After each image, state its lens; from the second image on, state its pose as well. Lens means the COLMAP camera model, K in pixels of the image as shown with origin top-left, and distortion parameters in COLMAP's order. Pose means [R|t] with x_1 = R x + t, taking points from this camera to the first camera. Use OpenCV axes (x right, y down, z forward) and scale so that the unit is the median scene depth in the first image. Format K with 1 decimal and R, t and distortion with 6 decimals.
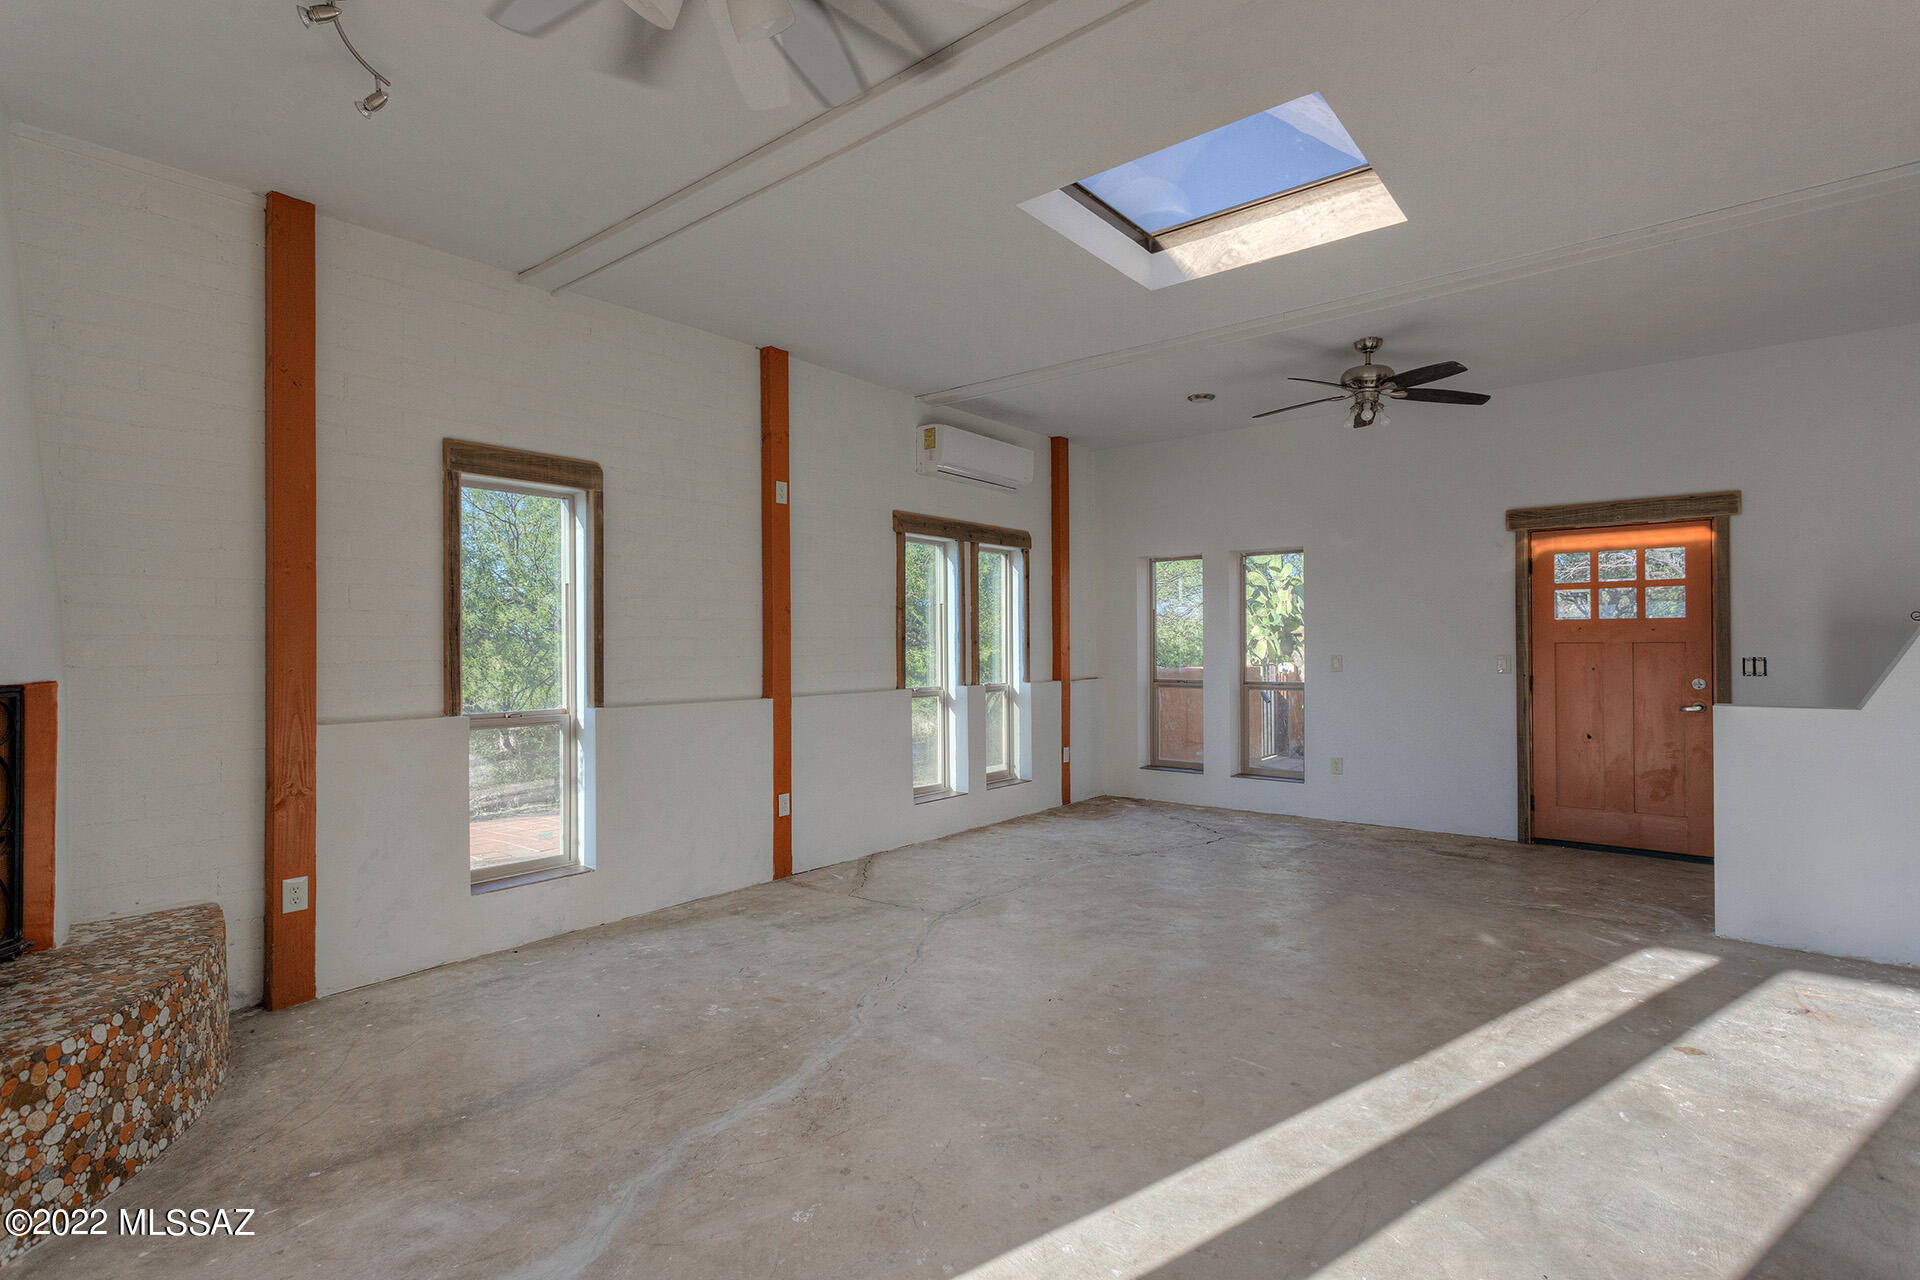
lens RADIAL K [[908.5, 0, 955.2], [0, 908.5, 645.2], [0, 0, 1]] dist [0.005146, 0.000855]
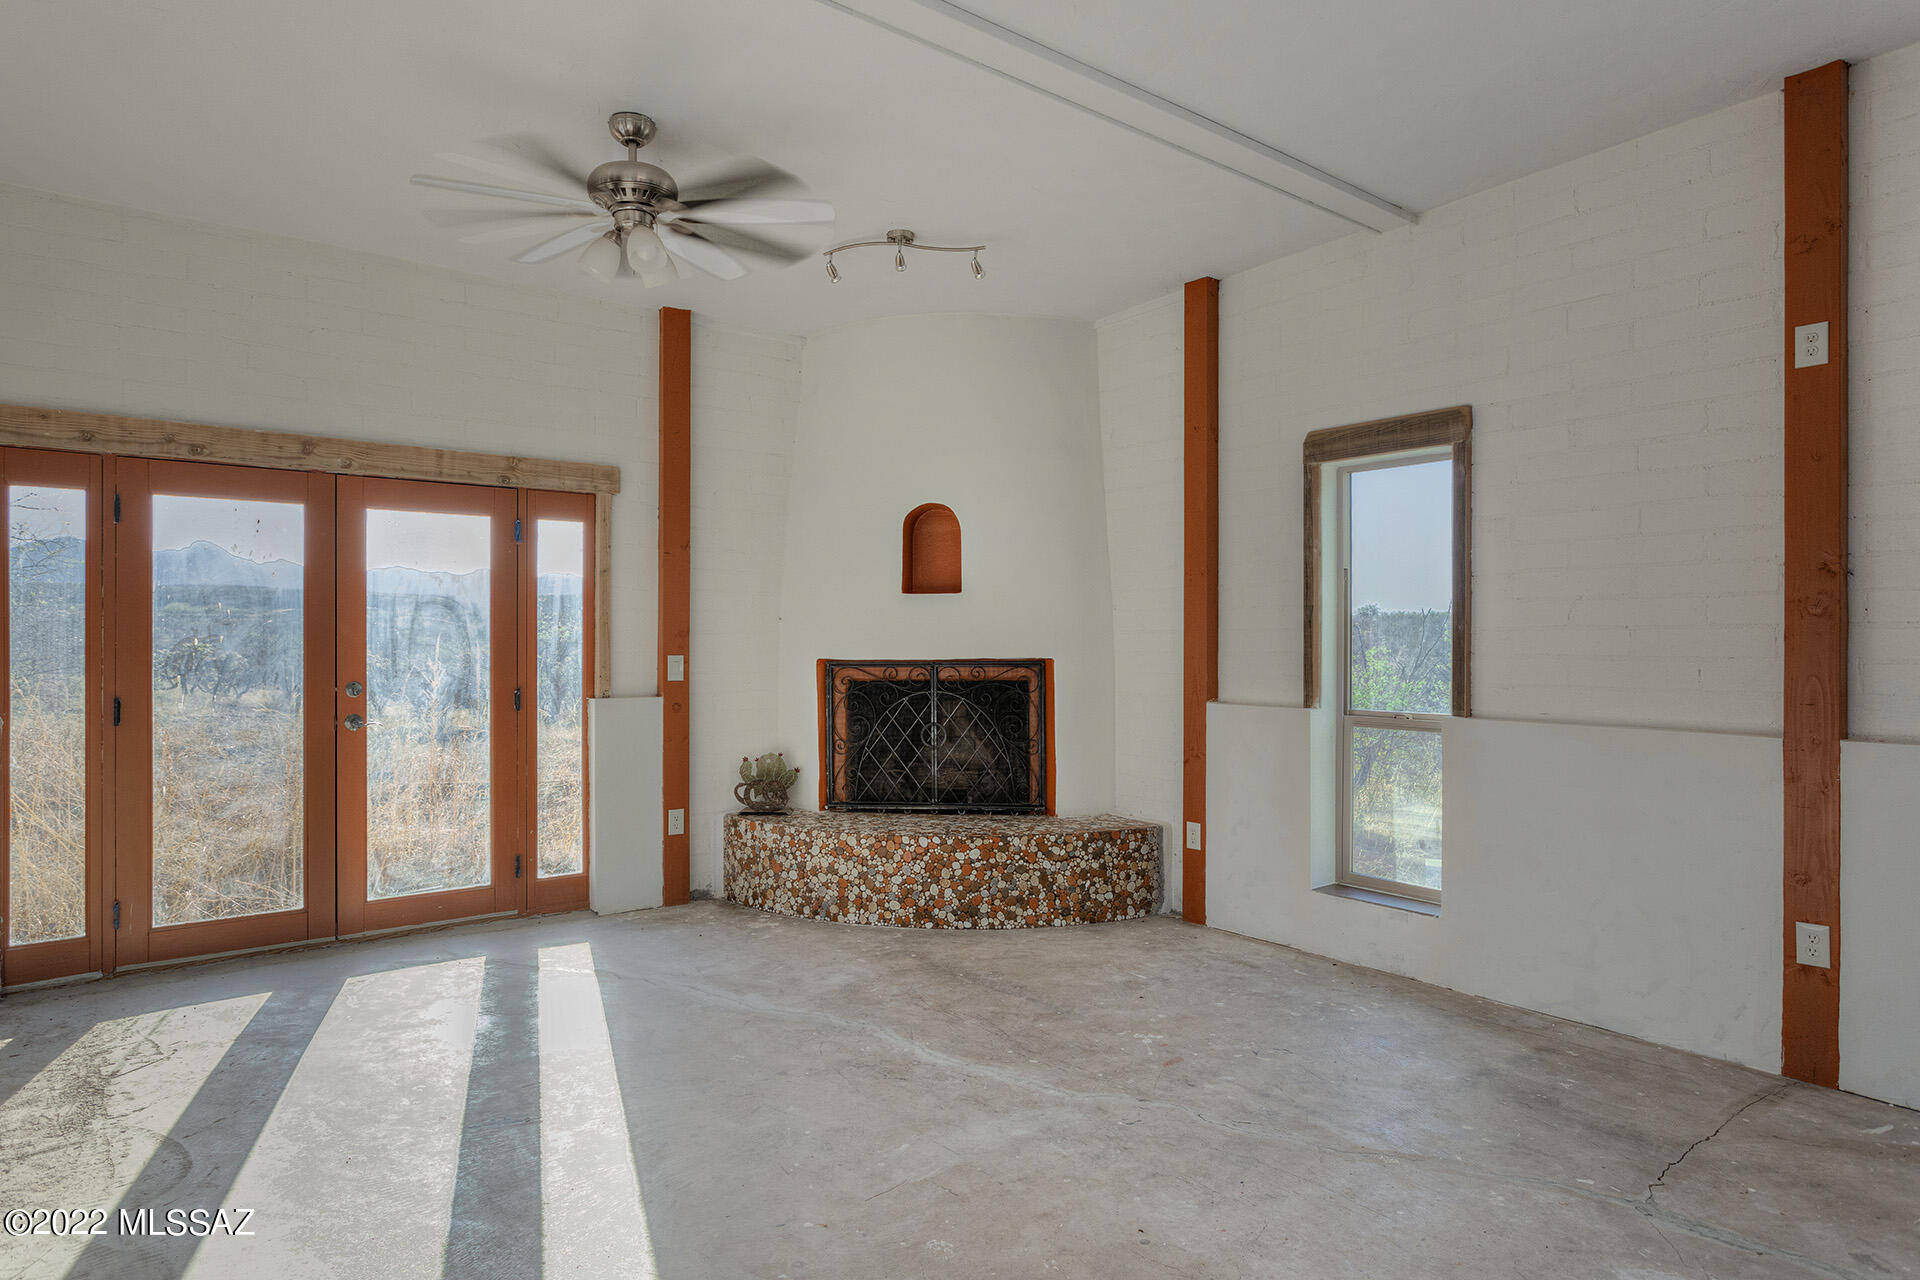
lens RADIAL K [[1083.8, 0, 957.5], [0, 1083.8, 645.2], [0, 0, 1]] dist [-0.003940, -0.001658]
pose [[-0.222707, 0.008131, -0.974851, 0.725875], [0.000692, 0.999966, 0.008182, -0.001657], [0.974885, 0.001148, -0.222705, 0.916669]]
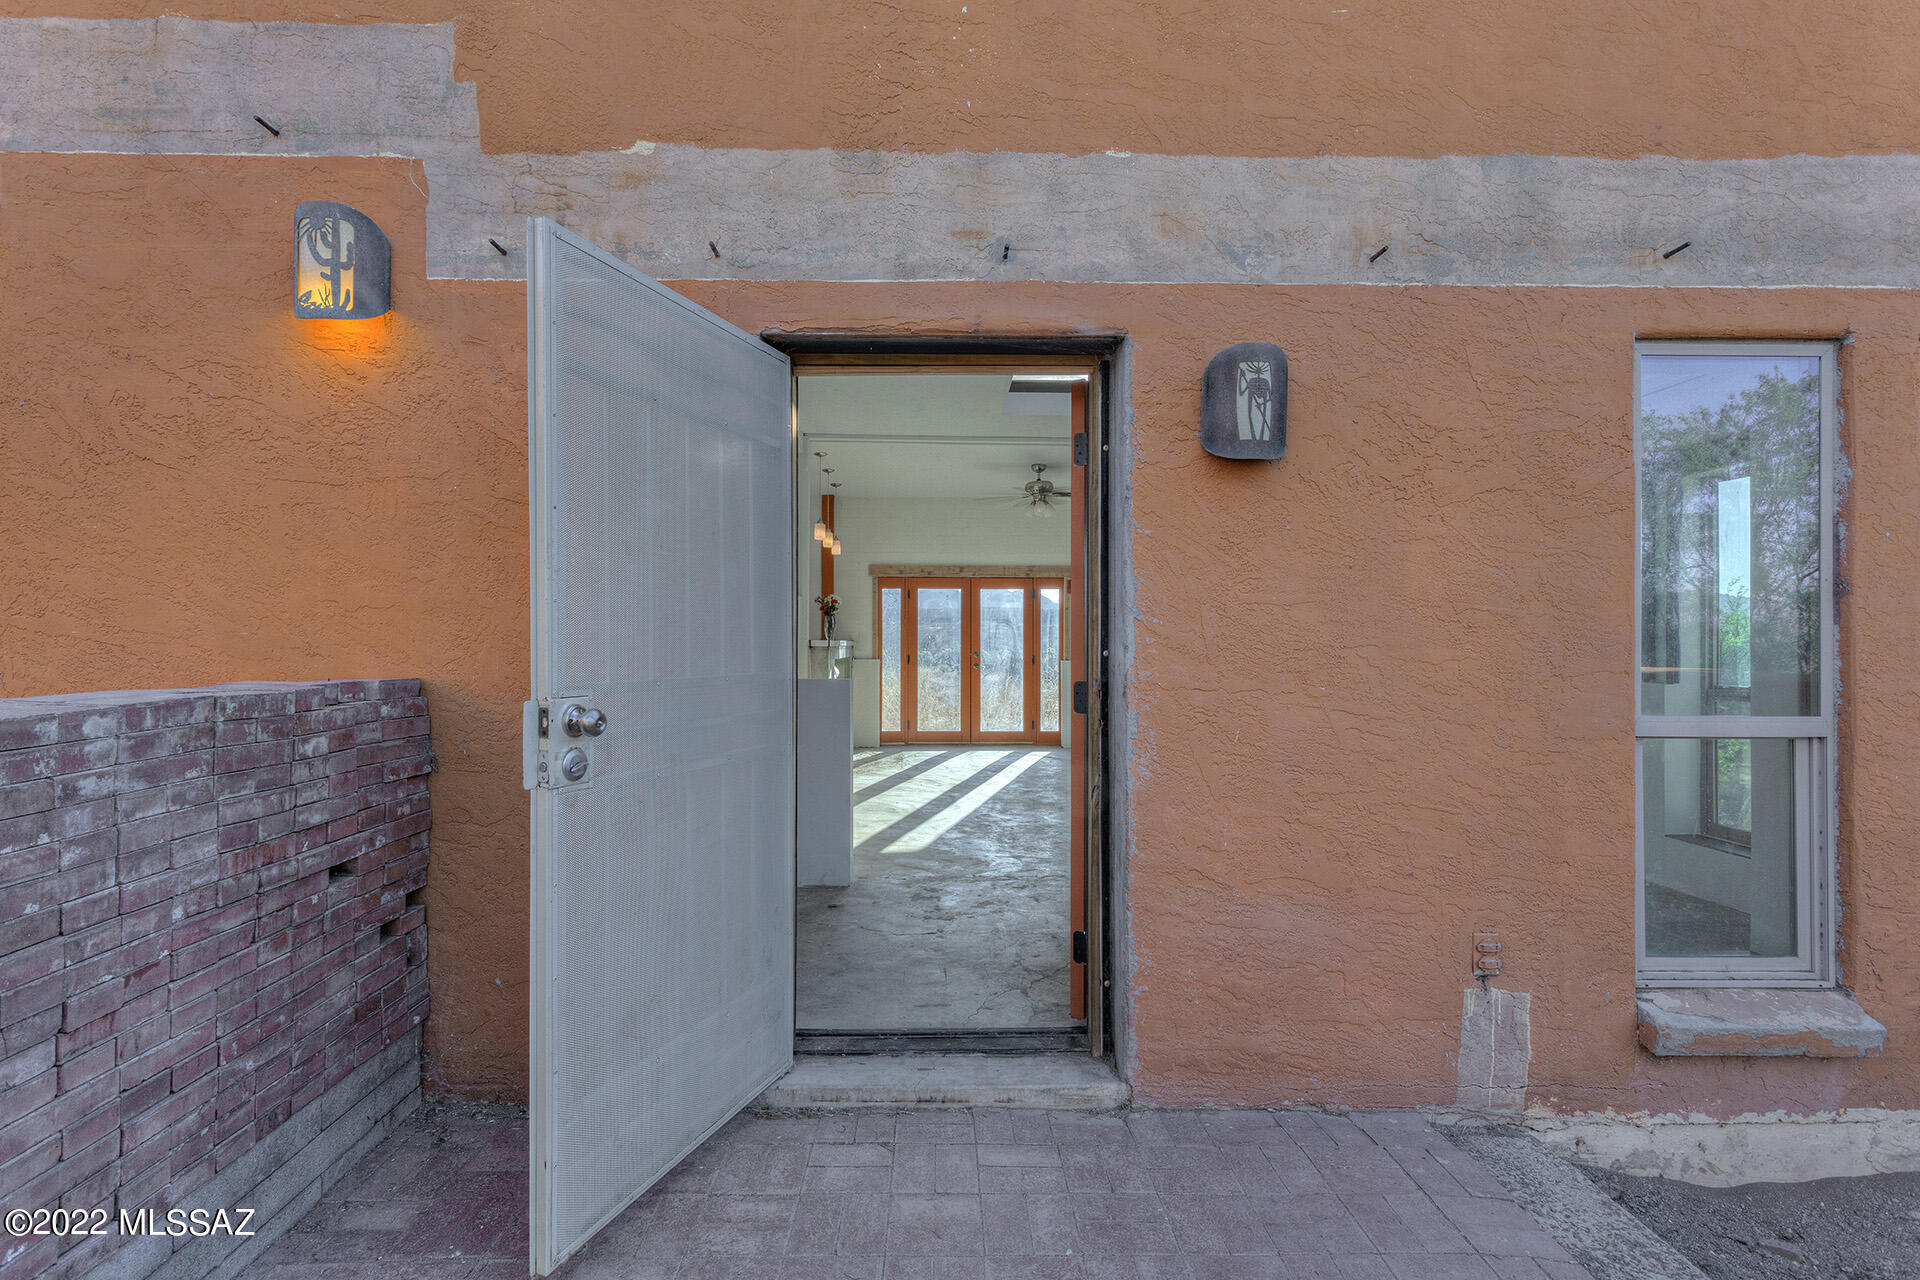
lens RADIAL K [[908.5, 0, 957.7], [0, 908.5, 636.5], [0, 0, 1]] dist [0.005146, 0.000855]
pose [[-0.757134, 0.004190, -0.653246, 1.050764], [0.006202, 0.999980, -0.000775, -0.000127], [0.653230, -0.004638, -0.757146, 1.360625]]
